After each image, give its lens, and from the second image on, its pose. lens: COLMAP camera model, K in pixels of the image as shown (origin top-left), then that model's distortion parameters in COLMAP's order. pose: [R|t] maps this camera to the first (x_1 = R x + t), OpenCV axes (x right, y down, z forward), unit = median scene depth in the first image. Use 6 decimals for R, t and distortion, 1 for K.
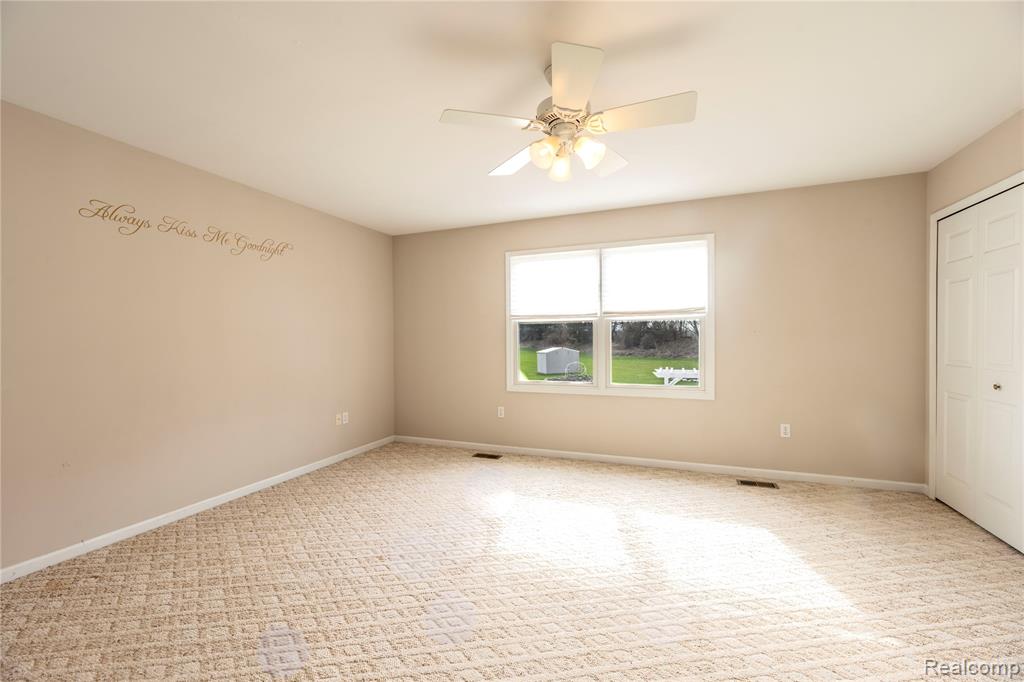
lens RADIAL K [[422.6, 0, 513.1], [0, 422.6, 338.3], [0, 0, 1]] dist [-0.002231, -0.000225]
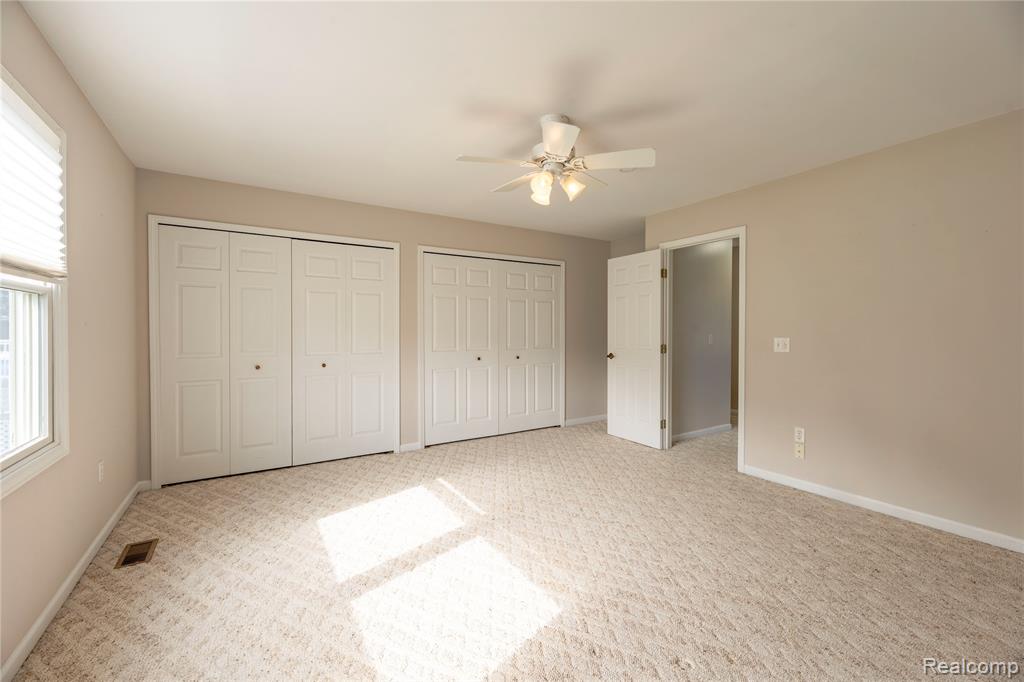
lens RADIAL K [[422.6, 0, 514.0], [0, 422.6, 332.5], [0, 0, 1]] dist [-0.002231, -0.000225]
pose [[-0.794519, -0.000881, 0.607239, -0.368446], [0.010089, 0.999842, 0.014651, -0.014236], [-0.607156, 0.017767, -0.794384, 1.380253]]
